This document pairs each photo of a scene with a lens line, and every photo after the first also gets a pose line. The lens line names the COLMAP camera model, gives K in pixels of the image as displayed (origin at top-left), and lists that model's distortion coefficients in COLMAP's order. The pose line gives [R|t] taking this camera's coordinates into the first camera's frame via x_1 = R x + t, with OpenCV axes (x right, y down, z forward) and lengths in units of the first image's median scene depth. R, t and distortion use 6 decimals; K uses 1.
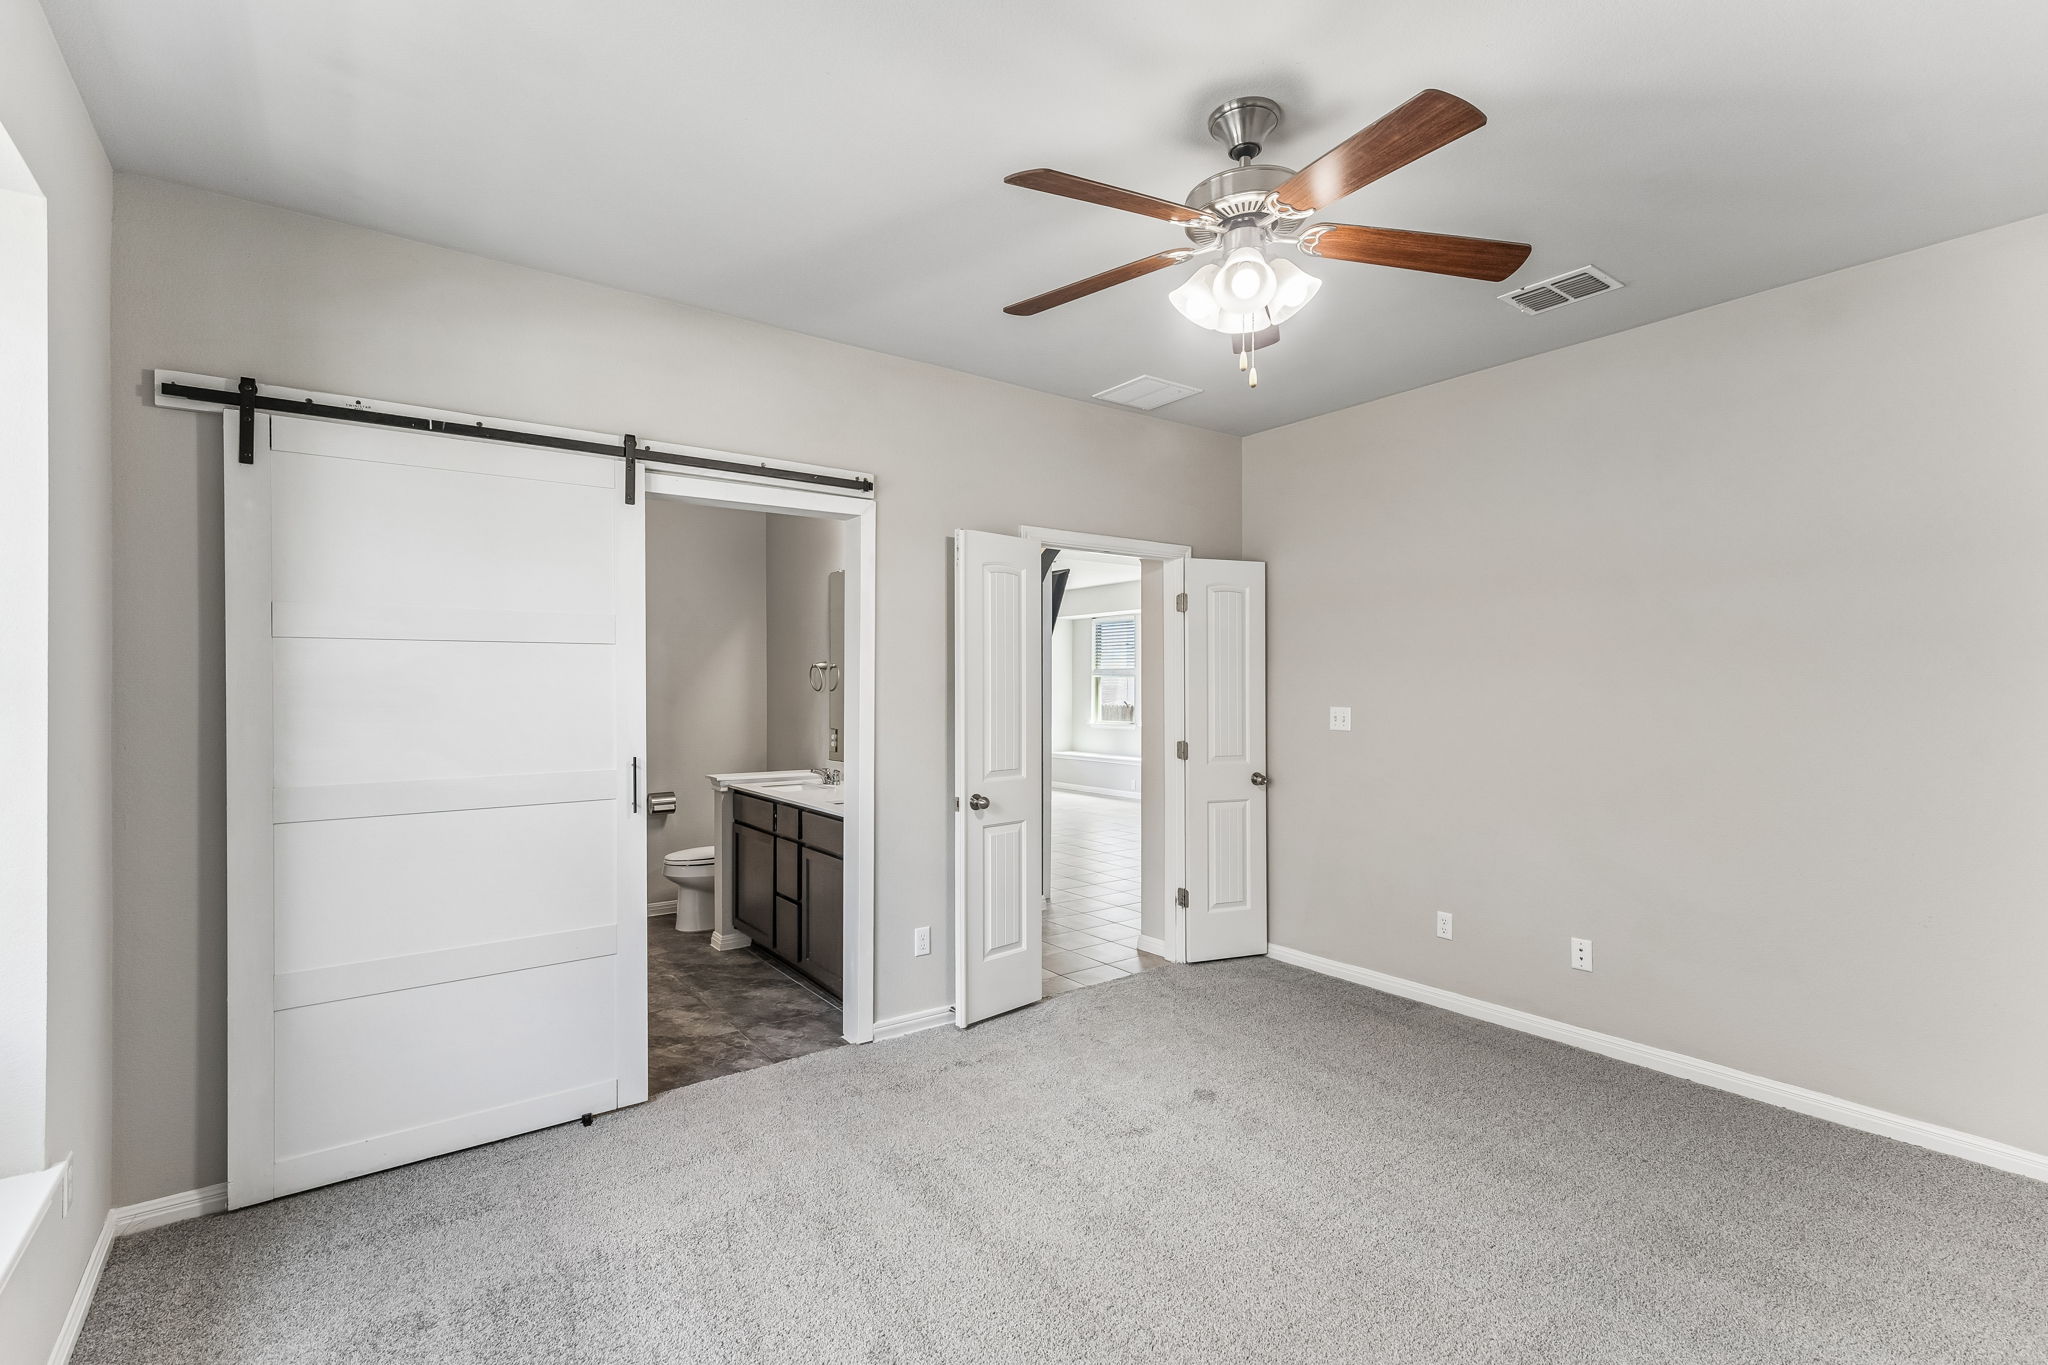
lens RADIAL K [[945.9, 0, 1011.2], [0, 945.9, 686.1], [0, 0, 1]] dist [0.003532, -0.000623]
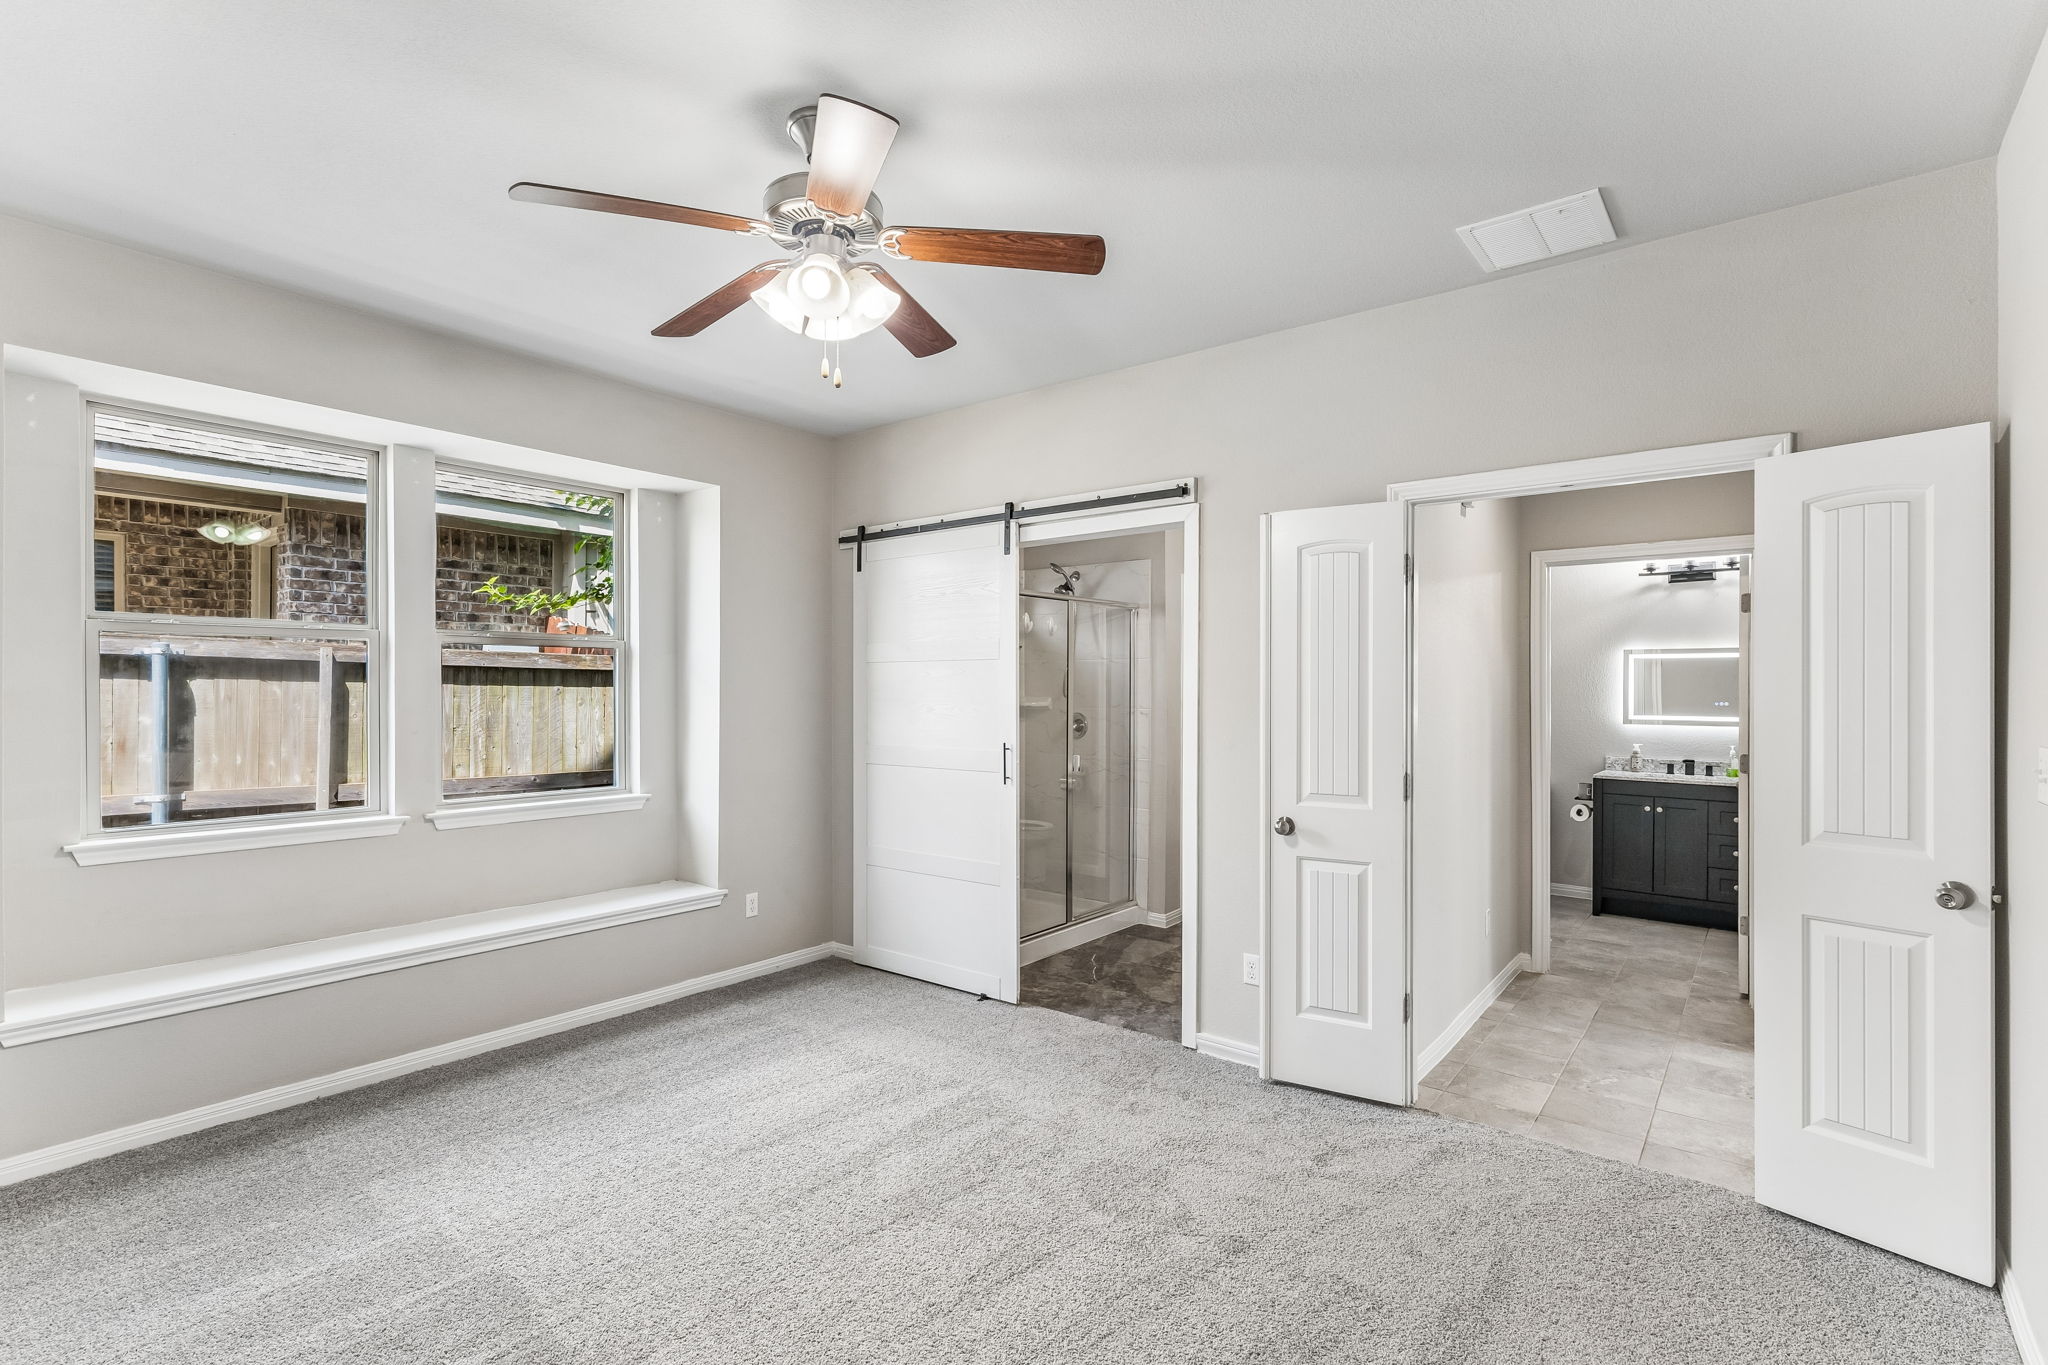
lens RADIAL K [[945.9, 0, 1010.3], [0, 945.9, 686.0], [0, 0, 1]] dist [0.003532, -0.000623]
pose [[0.256839, -0.002268, -0.966452, 0.795448], [-0.004009, 0.999986, -0.003412, -0.000361], [0.966446, 0.004751, 0.256826, 0.583713]]
